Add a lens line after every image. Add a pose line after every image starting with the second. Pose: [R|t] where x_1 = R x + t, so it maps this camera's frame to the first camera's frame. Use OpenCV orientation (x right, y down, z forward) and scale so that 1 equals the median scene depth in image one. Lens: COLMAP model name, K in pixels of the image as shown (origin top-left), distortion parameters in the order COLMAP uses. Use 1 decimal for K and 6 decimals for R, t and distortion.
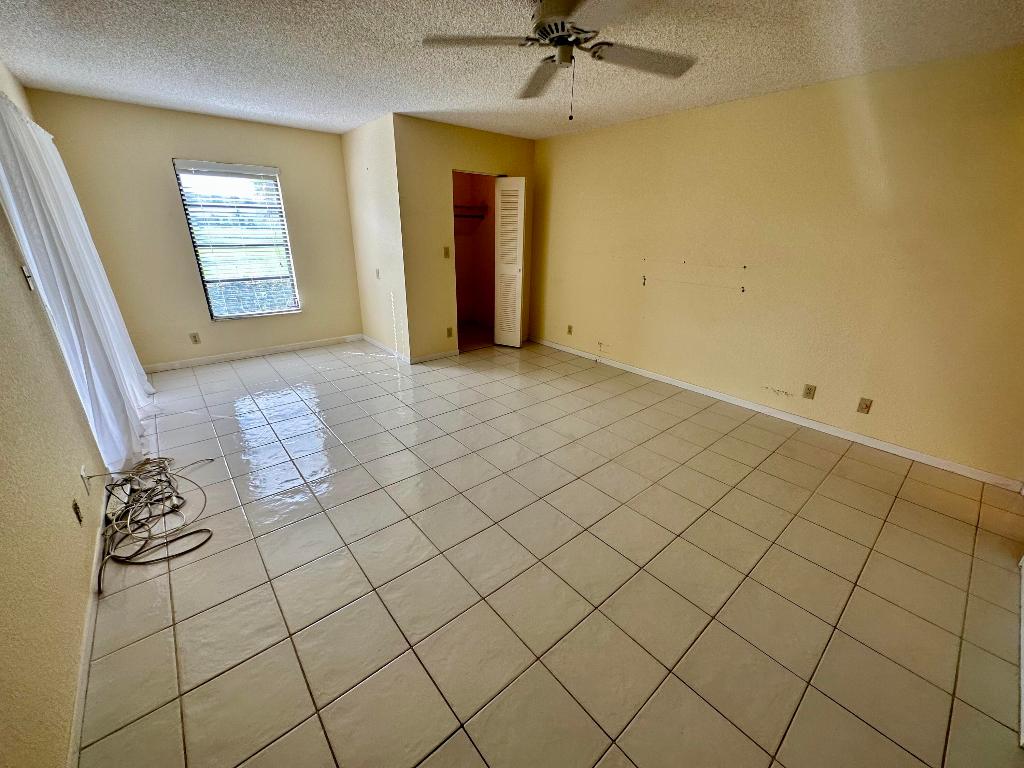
lens RADIAL K [[407.3, 0, 510.1], [0, 407.3, 380.3], [0, 0, 1]] dist [-0.009974, 0.001658]
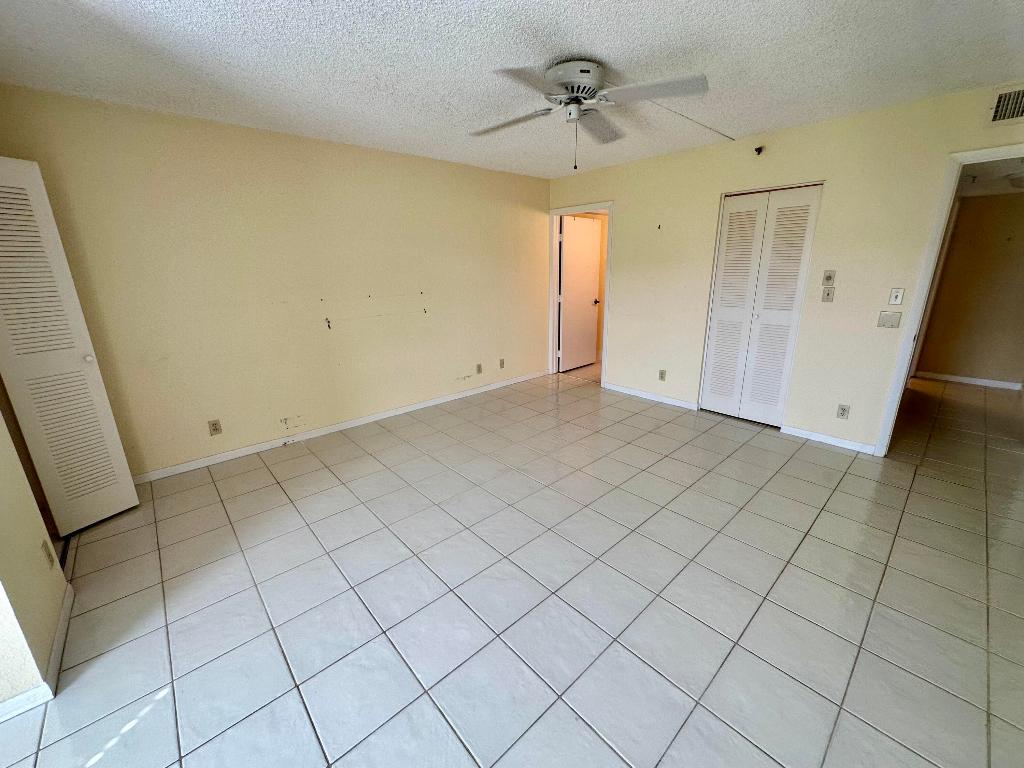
lens RADIAL K [[407.3, 0, 513.7], [0, 407.3, 386.3], [0, 0, 1]] dist [-0.009974, 0.001658]
pose [[-0.038550, -0.301676, 0.952631, -0.478059], [0.365528, 0.883010, 0.294420, -0.210785], [-0.930002, 0.359563, 0.076231, 0.548304]]
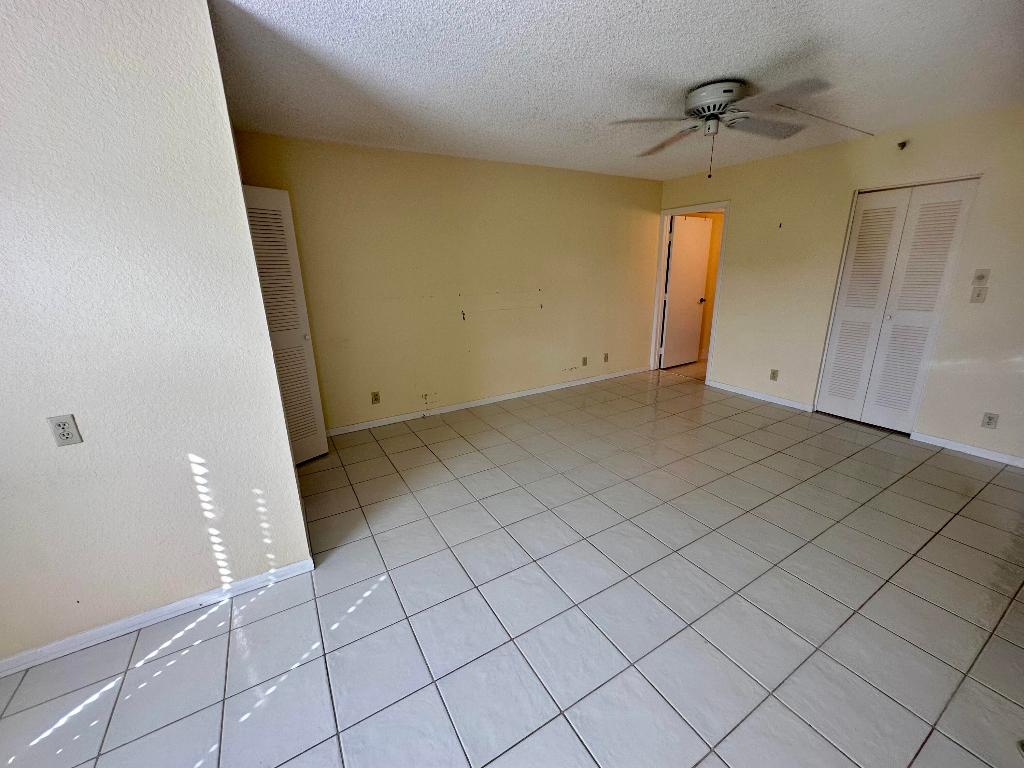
lens RADIAL K [[407.3, 0, 510.6], [0, 407.3, 386.5], [0, 0, 1]] dist [-0.009974, 0.001658]
pose [[0.163462, -0.304212, 0.938475, -0.566940], [0.369359, 0.900955, 0.227715, -0.241753], [-0.914797, 0.309412, 0.259635, 0.610073]]
